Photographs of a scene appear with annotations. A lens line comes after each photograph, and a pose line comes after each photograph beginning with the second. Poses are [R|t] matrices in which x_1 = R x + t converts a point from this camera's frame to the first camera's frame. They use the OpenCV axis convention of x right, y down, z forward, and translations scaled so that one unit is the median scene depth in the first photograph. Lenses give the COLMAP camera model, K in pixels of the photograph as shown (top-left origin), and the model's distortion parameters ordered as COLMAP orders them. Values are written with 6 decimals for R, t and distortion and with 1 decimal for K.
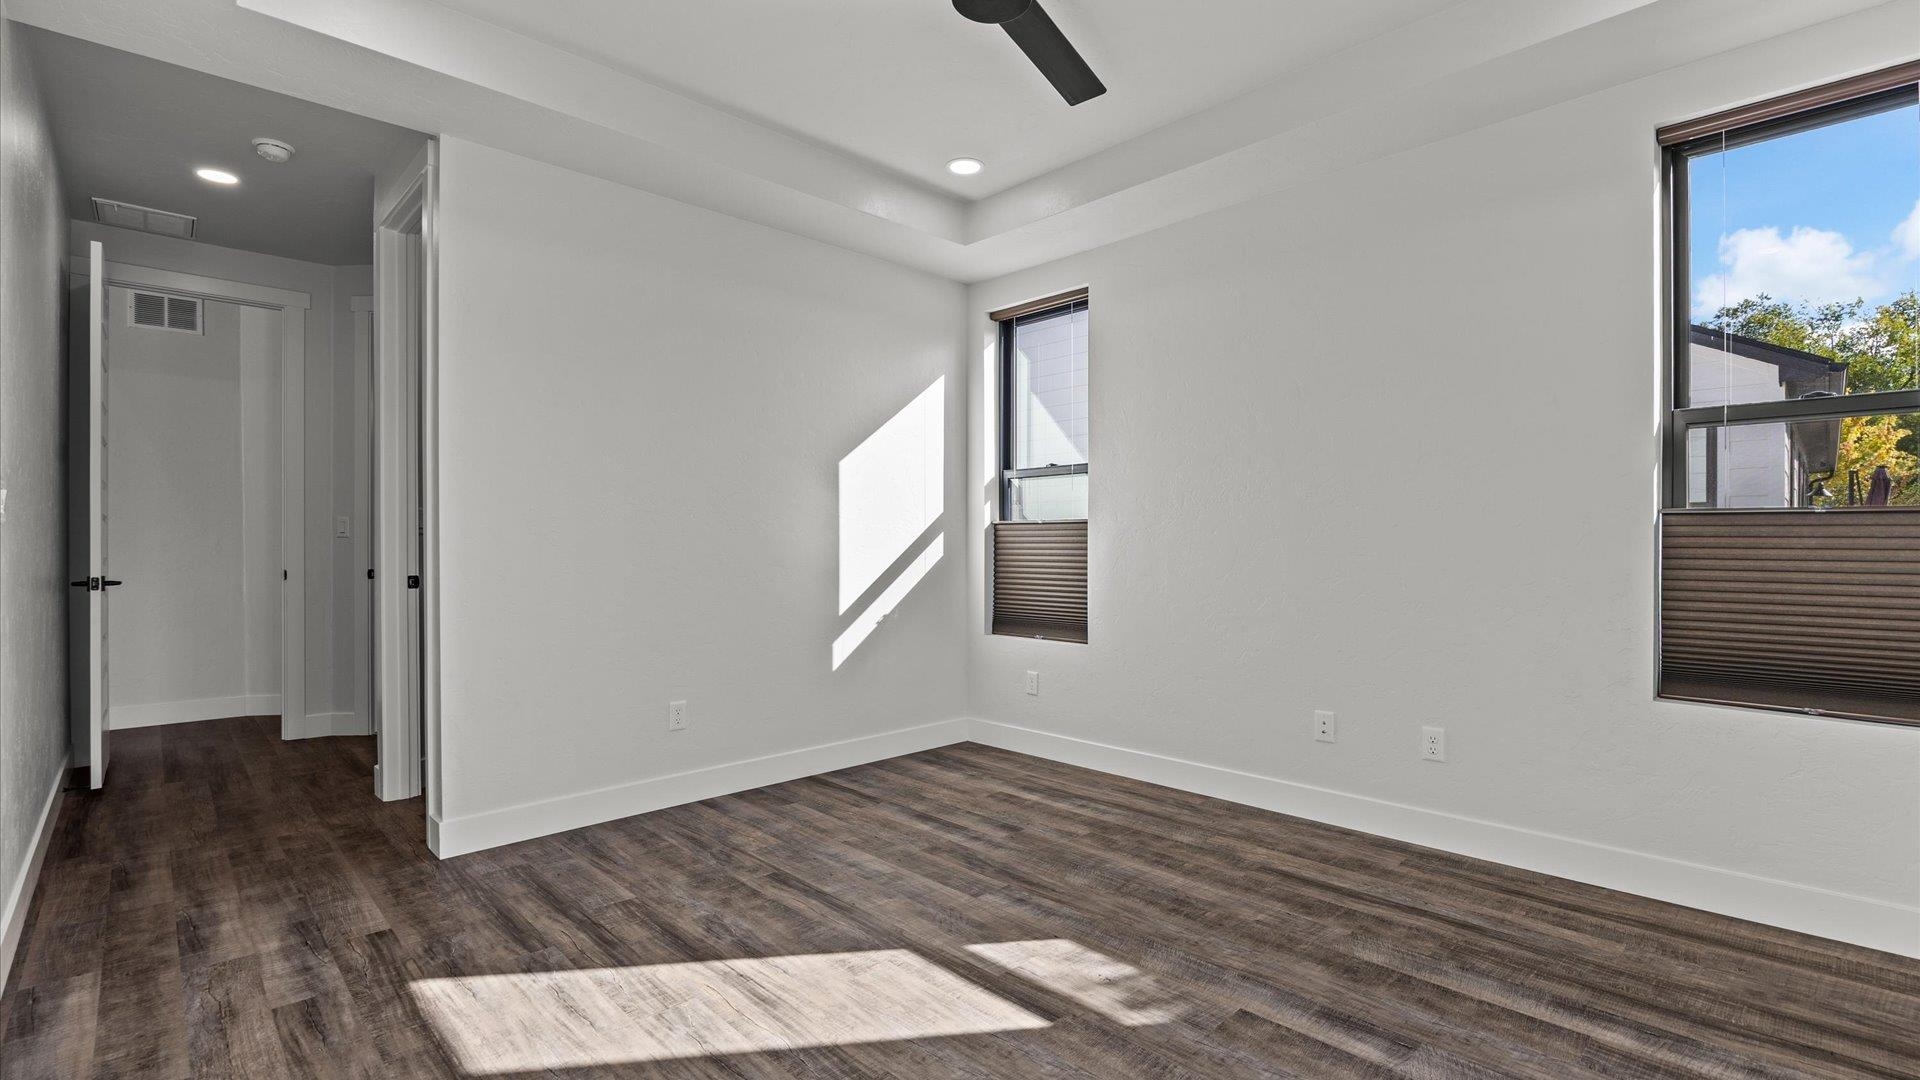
lens RADIAL K [[875.4, 0, 960.2], [0, 875.4, 550.0], [0, 0, 1]] dist [-0.016288, 0.000199]
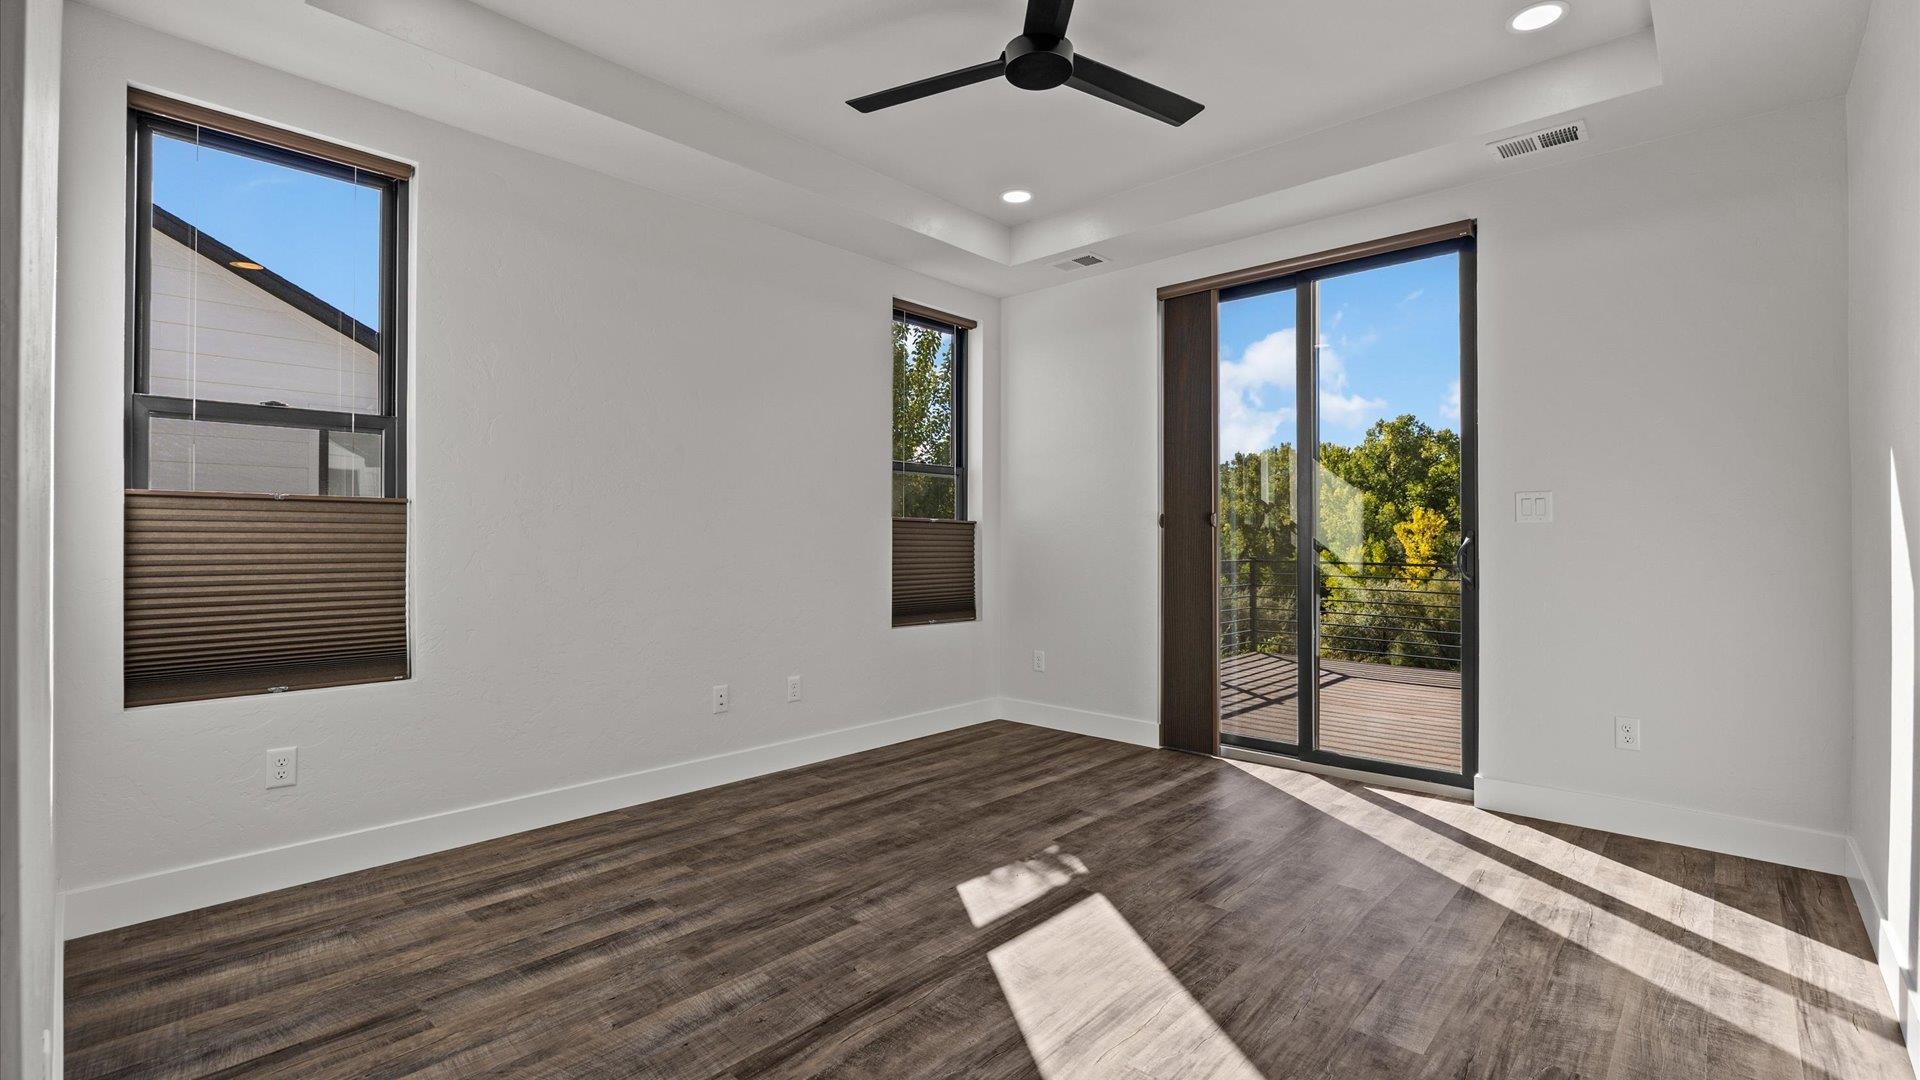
lens RADIAL K [[875.4, 0, 960.2], [0, 875.4, 550.0], [0, 0, 1]] dist [-0.016288, 0.000199]
pose [[-0.085703, -0.011166, 0.996258, -0.788927], [0.004908, 0.999920, 0.011629, -0.001236], [-0.996309, 0.005886, -0.085642, 0.855643]]
